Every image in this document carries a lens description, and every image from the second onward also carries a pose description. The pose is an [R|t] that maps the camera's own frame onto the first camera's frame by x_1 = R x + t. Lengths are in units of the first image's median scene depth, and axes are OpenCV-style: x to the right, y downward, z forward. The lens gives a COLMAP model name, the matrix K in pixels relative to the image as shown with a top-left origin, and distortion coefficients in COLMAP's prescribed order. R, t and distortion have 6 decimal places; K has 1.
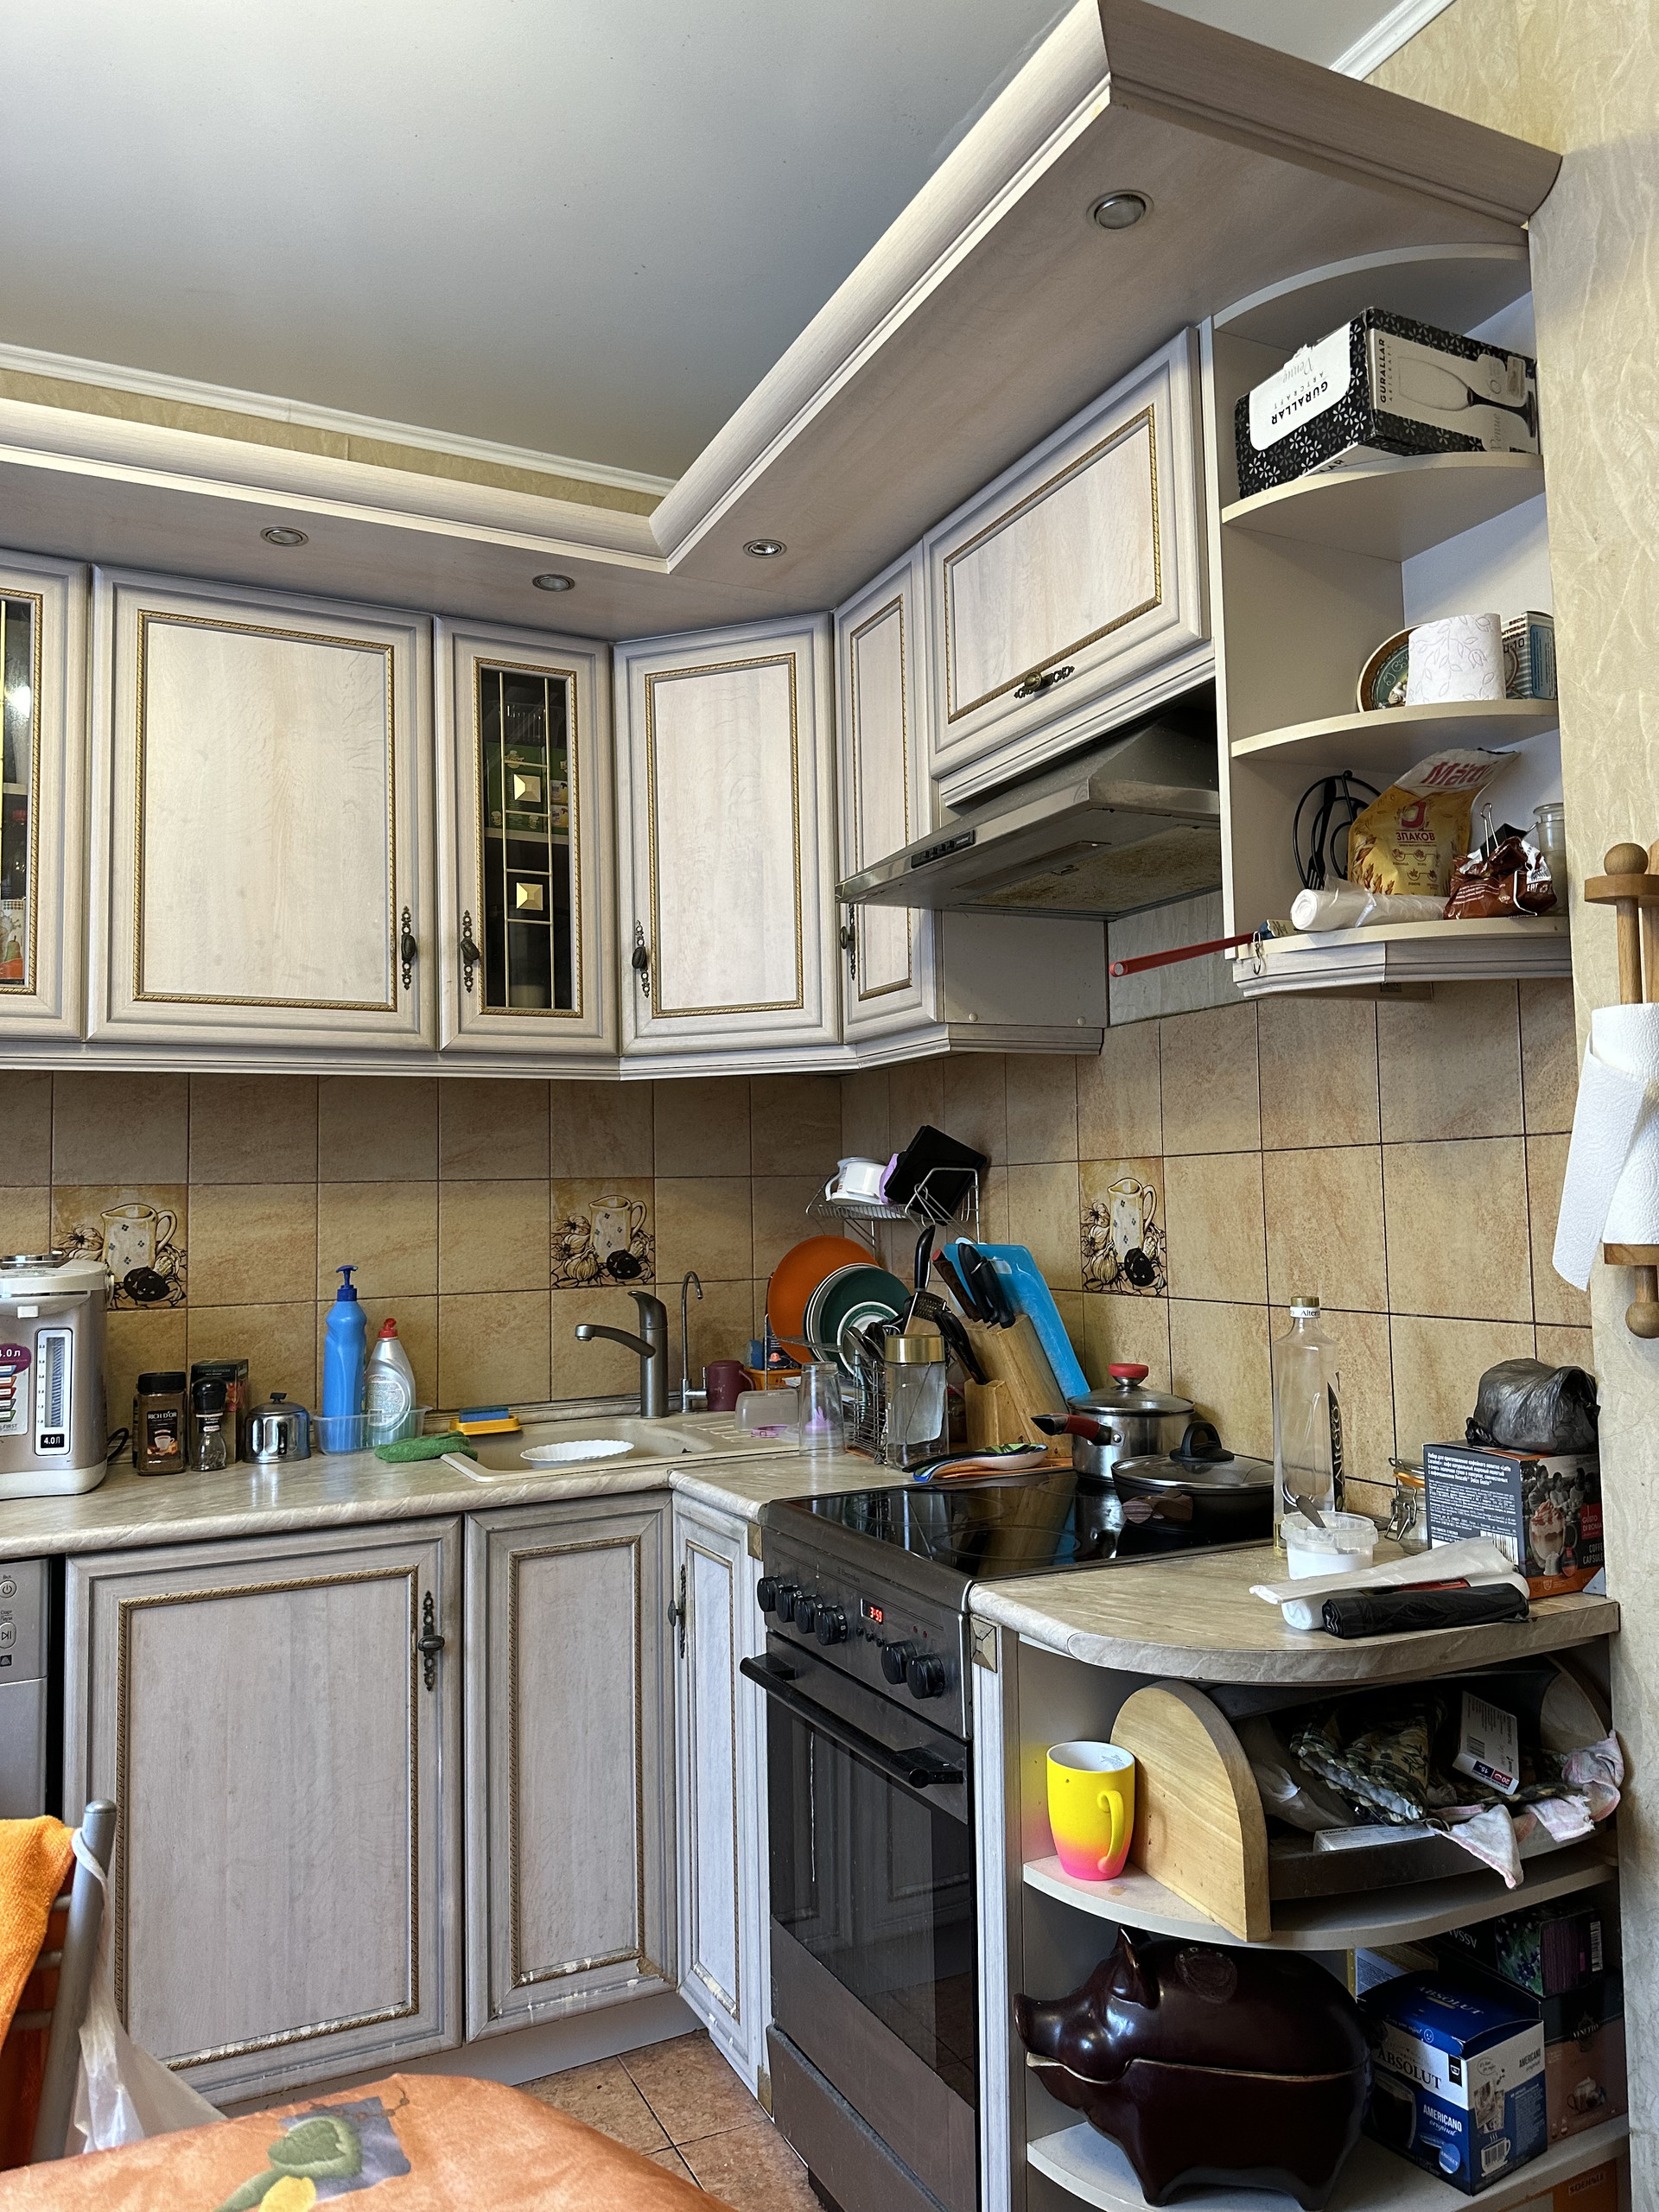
lens RADIAL K [[1540.1, 0, 831.5], [0, 1540.1, 1097.5], [0, 0, 1]] dist [0.171439, -0.343235]
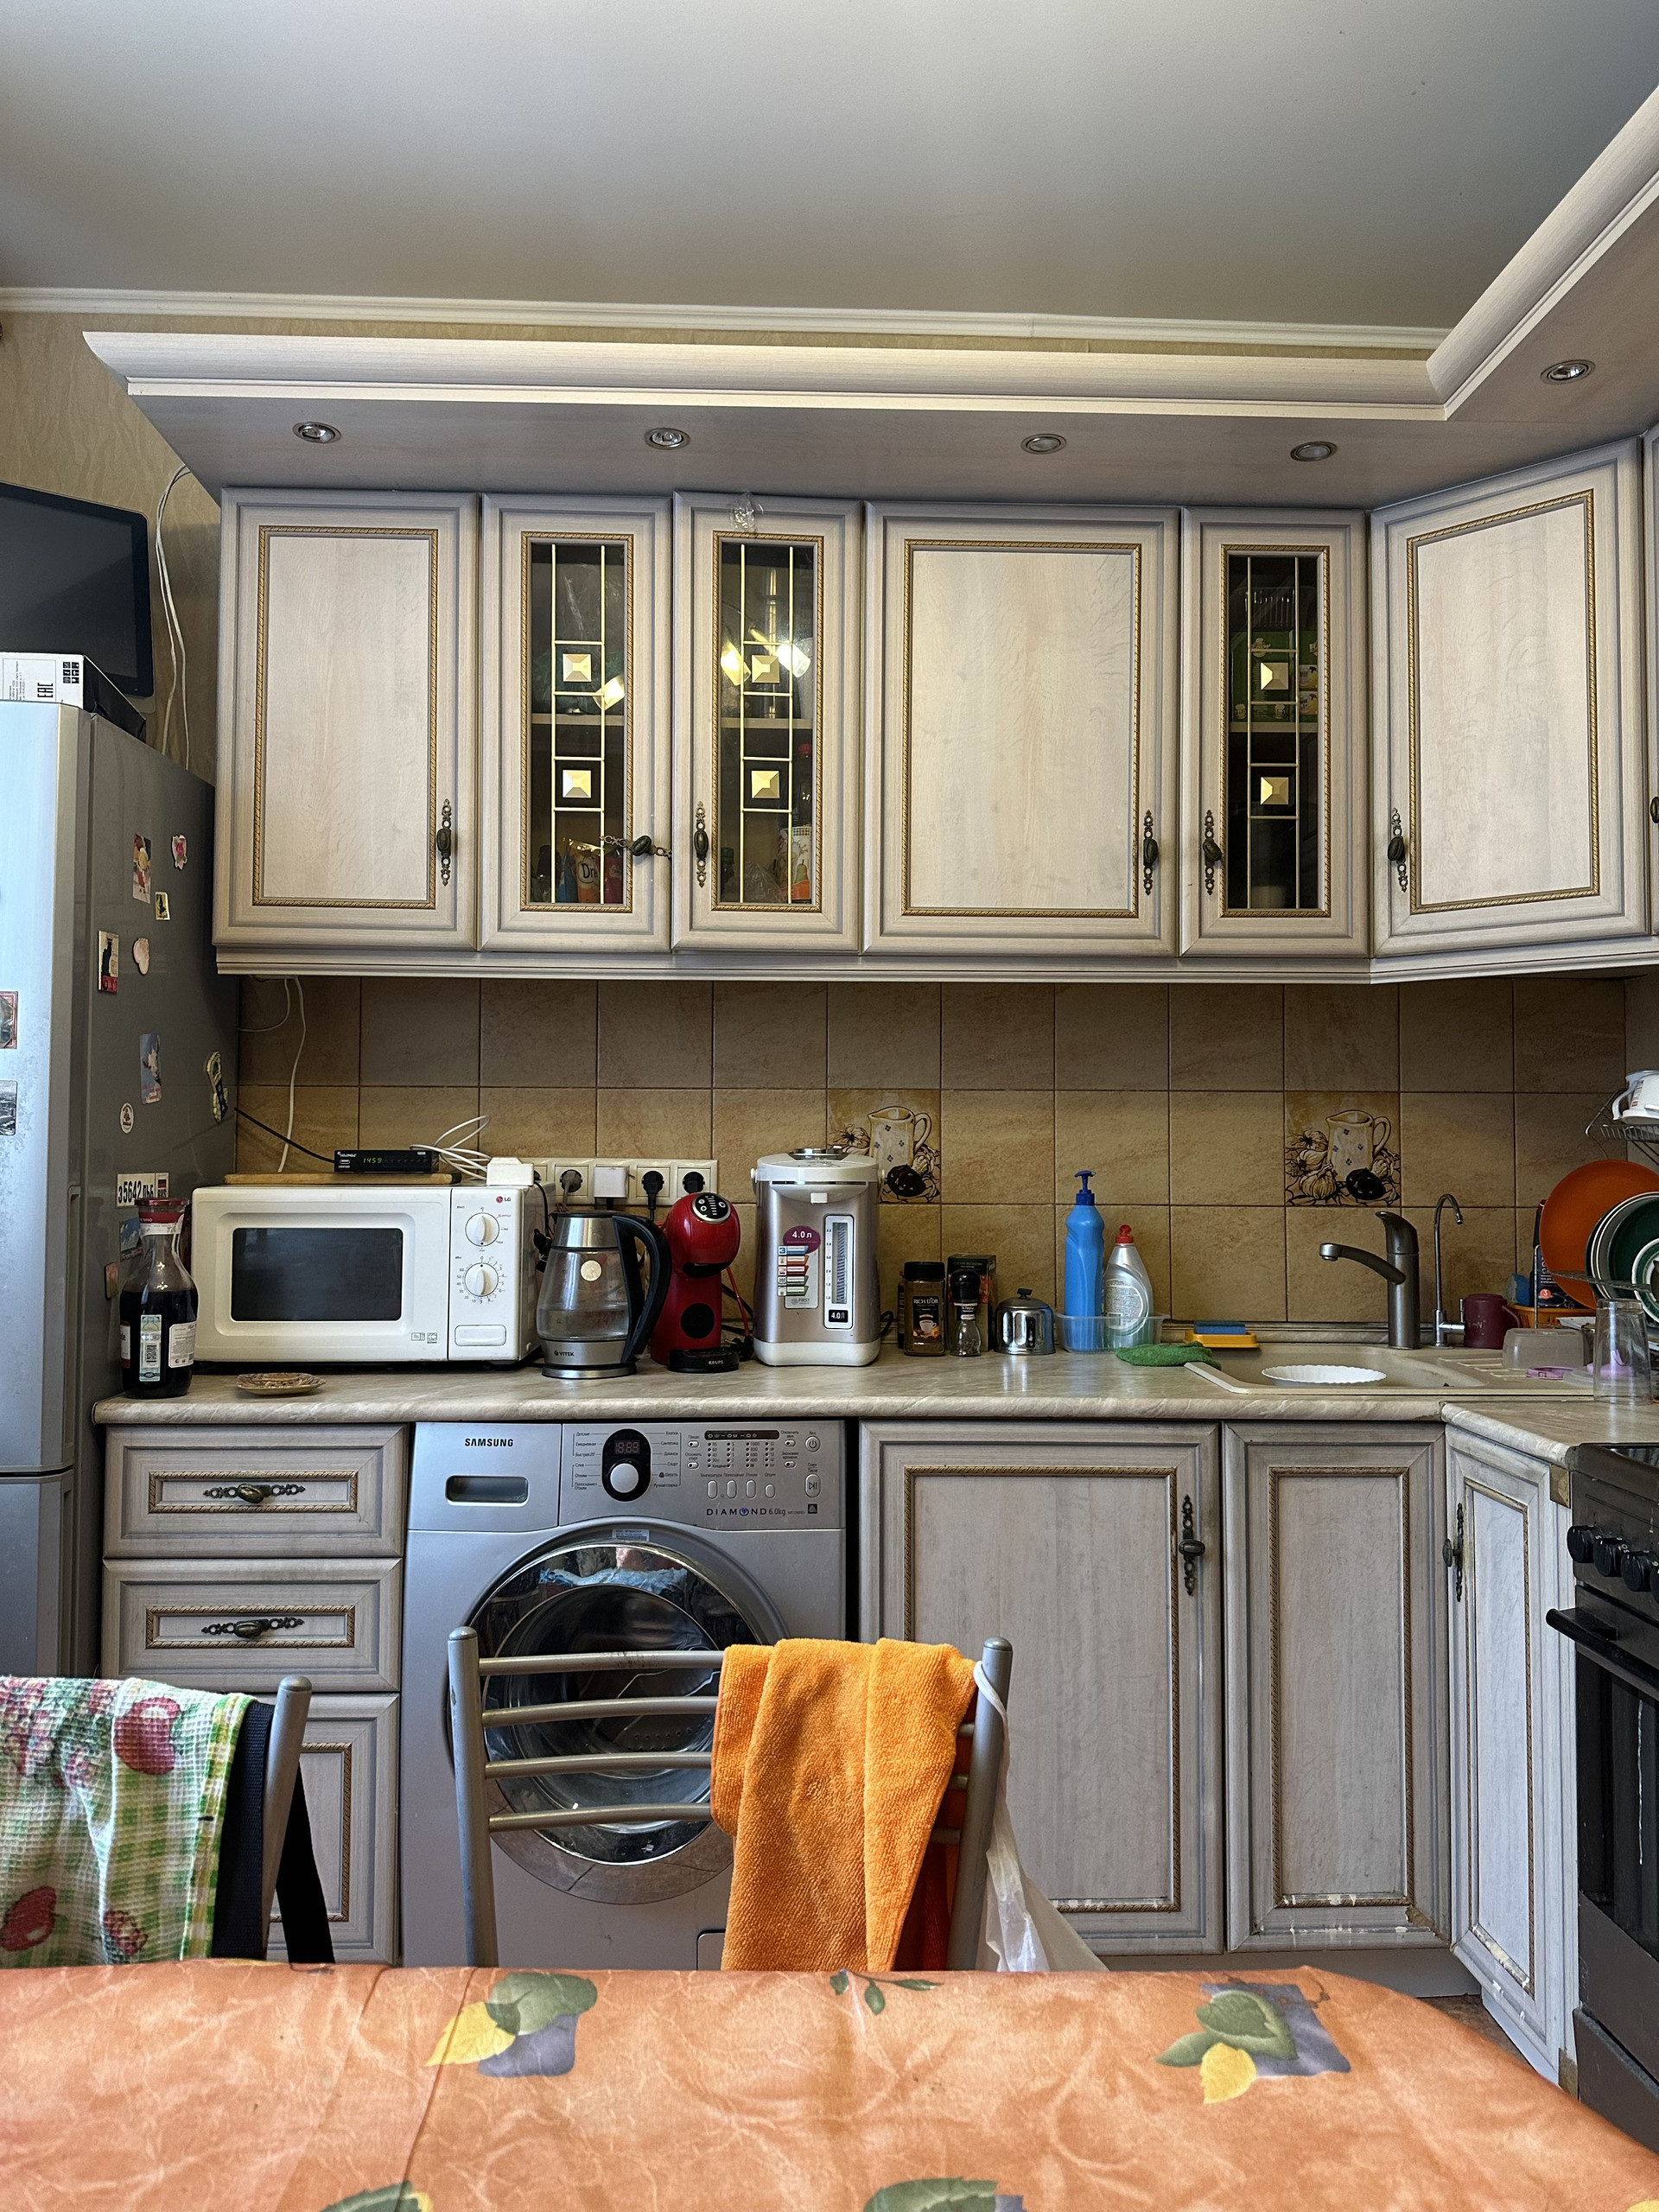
lens RADIAL K [[1537.7, 0, 824.1], [0, 1537.7, 1088.3], [0, 0, 1]] dist [0.185305, -0.381460]
pose [[0.913228, 0.009473, -0.407340, -0.057143], [0.005026, 0.999392, 0.034509, 0.018736], [0.407419, -0.033562, 0.912624, 0.009307]]
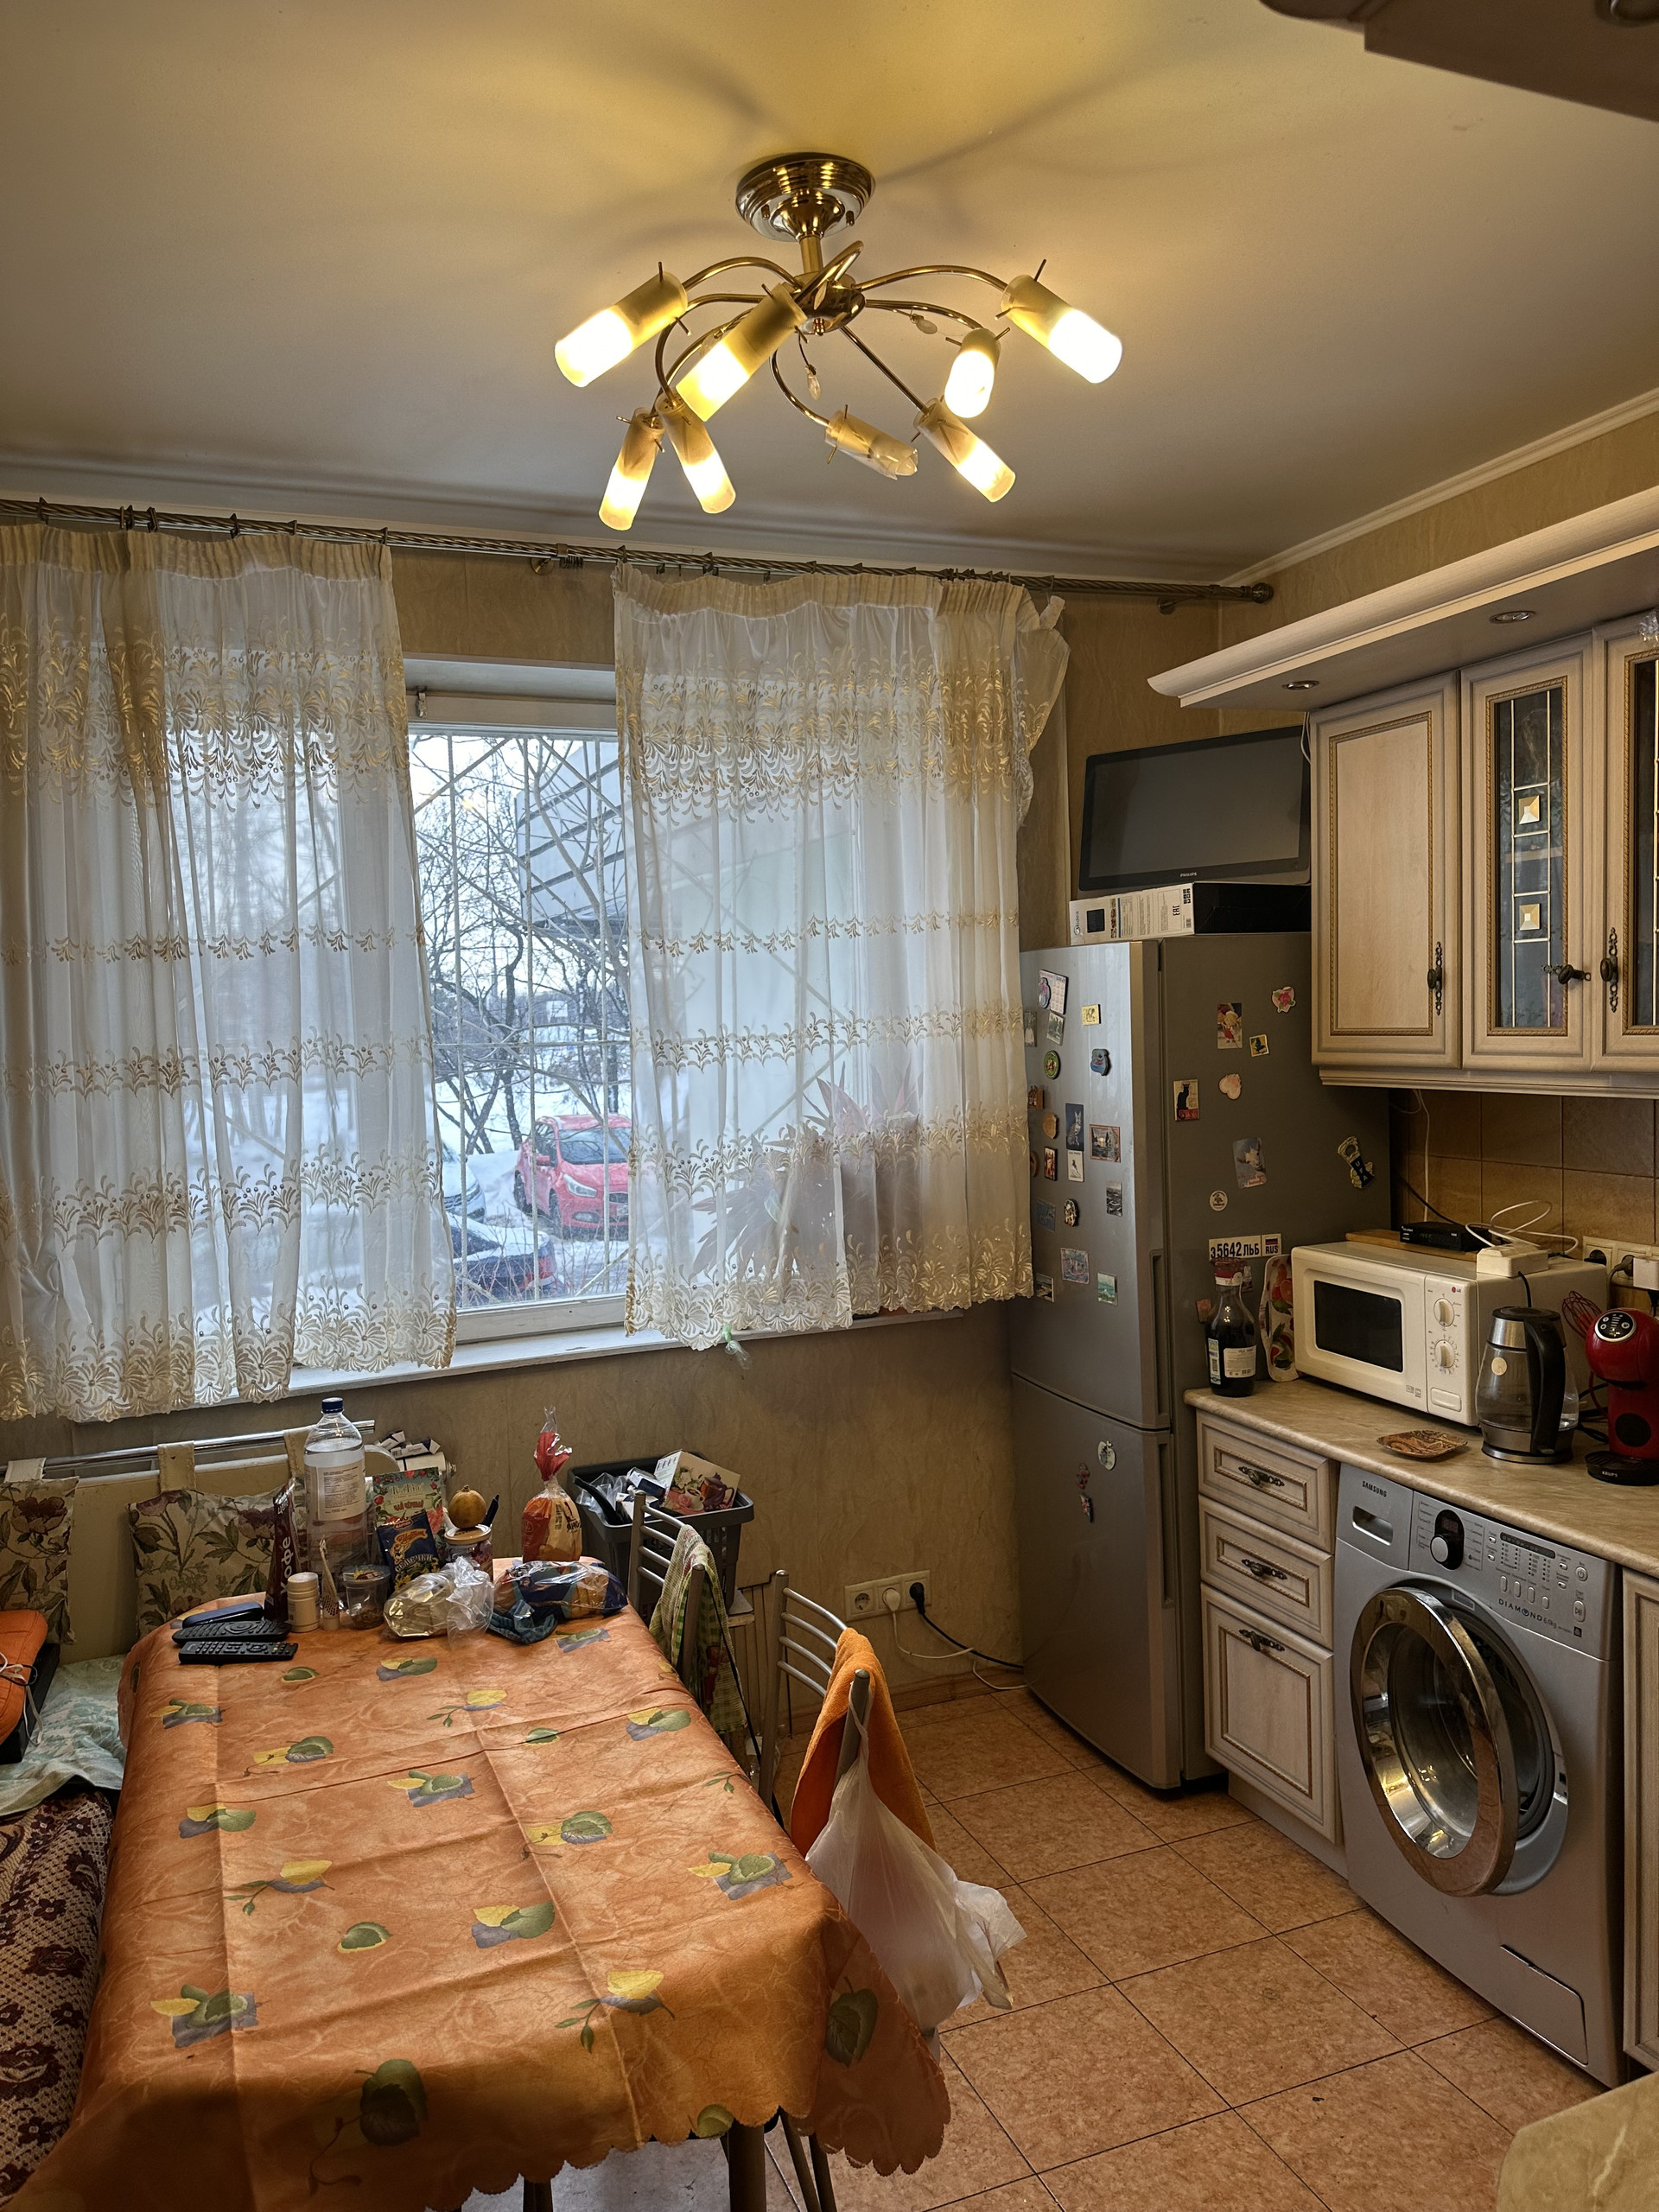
lens RADIAL K [[1540.1, 0, 794.3], [0, 1540.1, 1098.7], [0, 0, 1]] dist [0.134902, -0.238118]
pose [[-0.086526, 0.074354, -0.993471, 0.521772], [0.103498, 0.992486, 0.065266, -0.139297], [0.990859, -0.097175, -0.093571, 0.437493]]
